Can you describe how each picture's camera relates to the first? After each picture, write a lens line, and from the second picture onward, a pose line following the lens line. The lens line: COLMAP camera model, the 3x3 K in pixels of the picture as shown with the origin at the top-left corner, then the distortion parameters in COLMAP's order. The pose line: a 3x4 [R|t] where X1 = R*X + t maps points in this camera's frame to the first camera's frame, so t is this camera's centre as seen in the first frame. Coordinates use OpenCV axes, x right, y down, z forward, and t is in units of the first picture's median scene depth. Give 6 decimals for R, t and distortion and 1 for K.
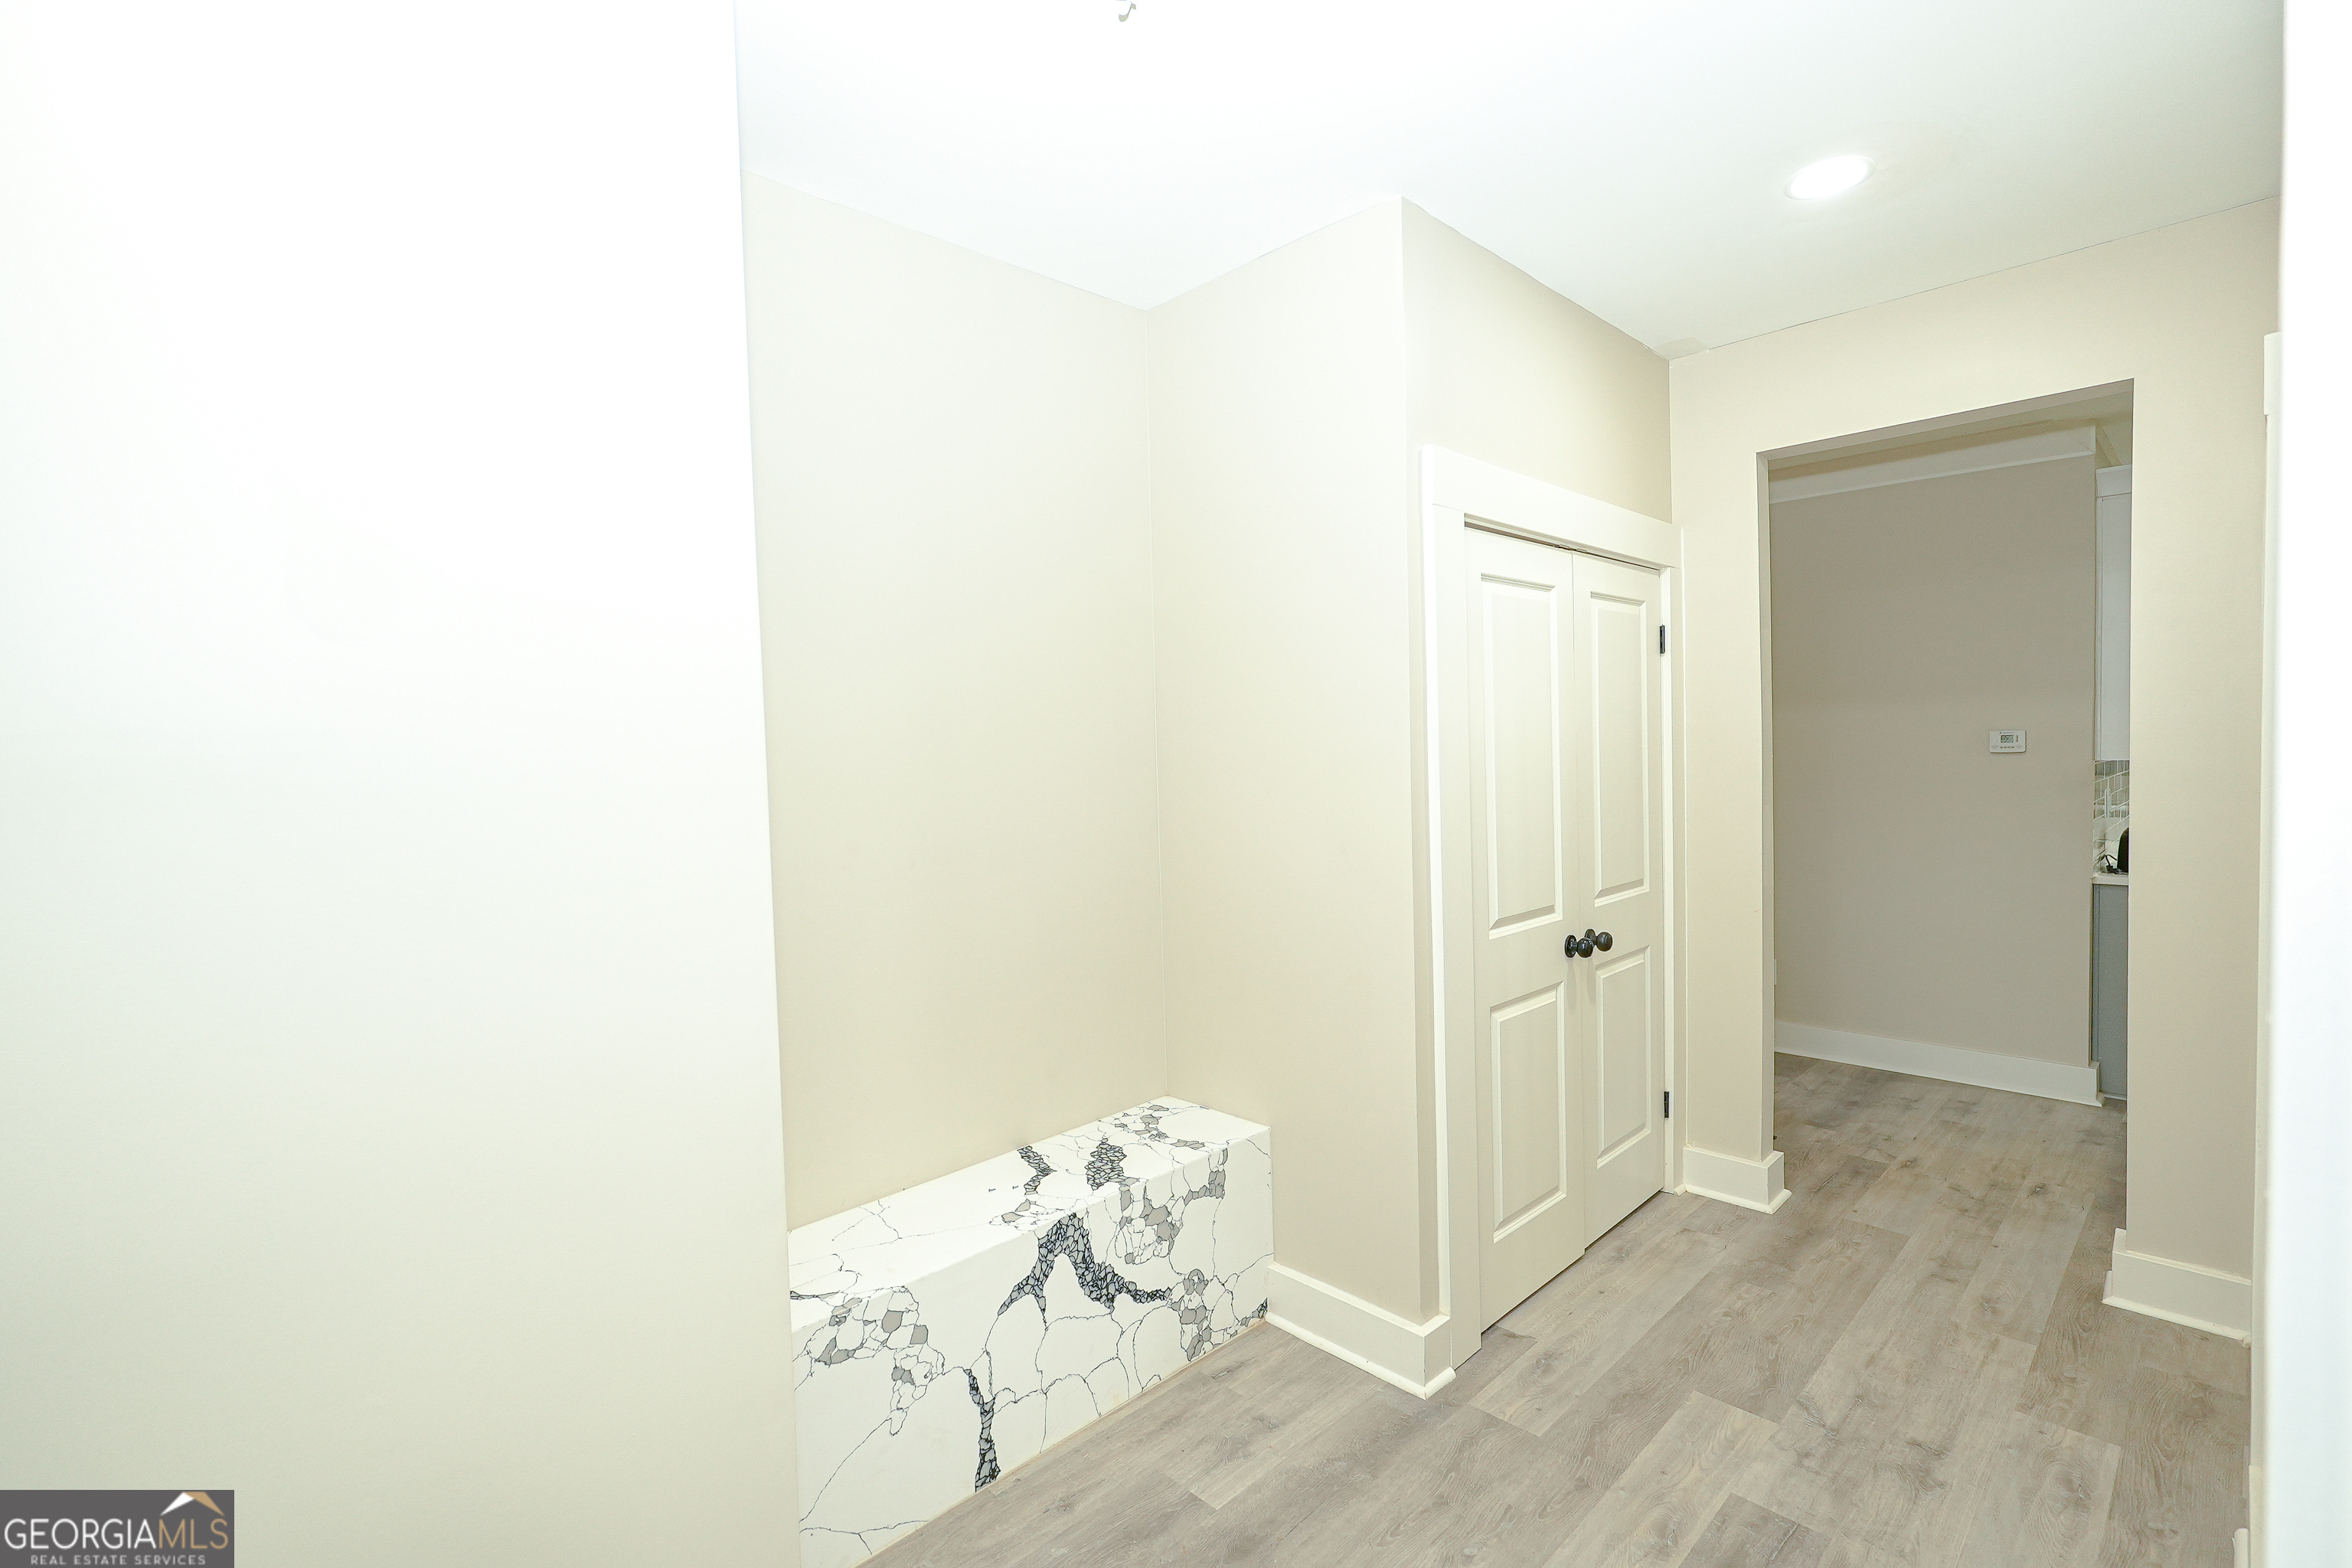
lens RADIAL K [[1073.5, 0, 1170.0], [0, 1073.5, 788.8], [0, 0, 1]] dist [-0.030135, 0.015223]
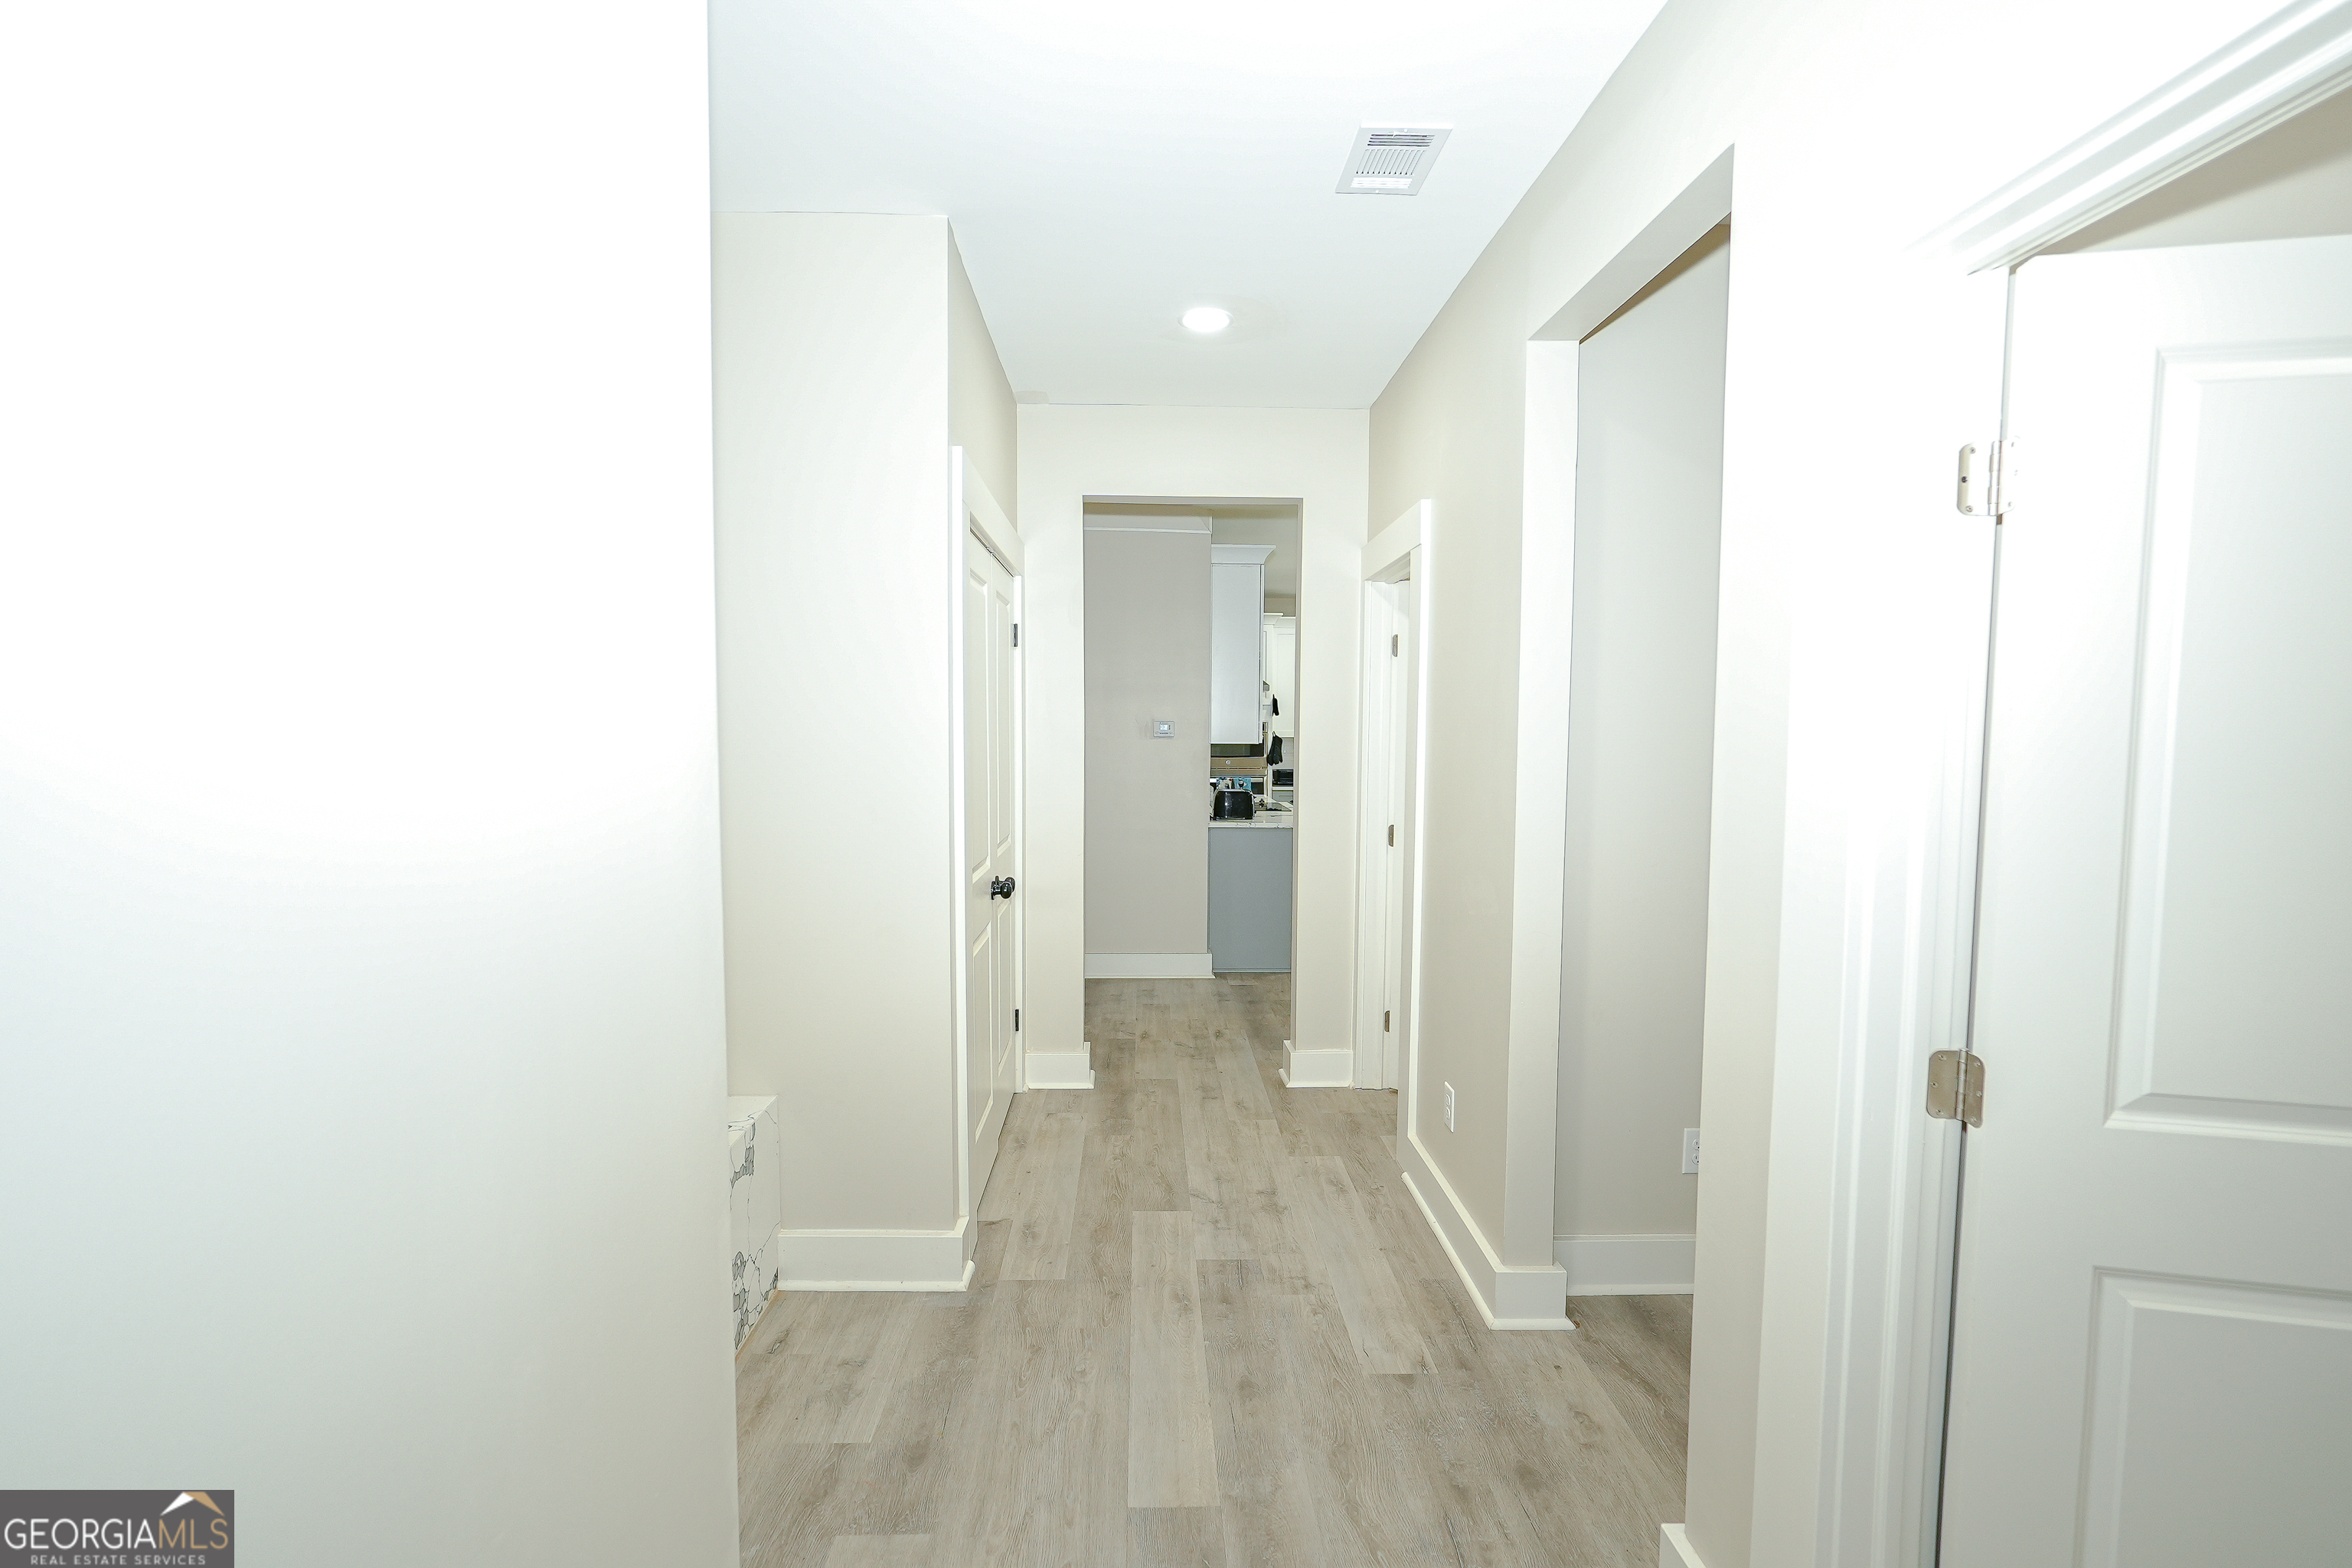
lens RADIAL K [[1073.5, 0, 1170.0], [0, 1073.5, 788.8], [0, 0, 1]] dist [-0.030135, 0.015223]
pose [[0.668217, -0.014890, 0.743817, -0.439843], [0.006198, 0.999876, 0.014448, 0.022297], [-0.743940, -0.005044, 0.668227, 0.077010]]
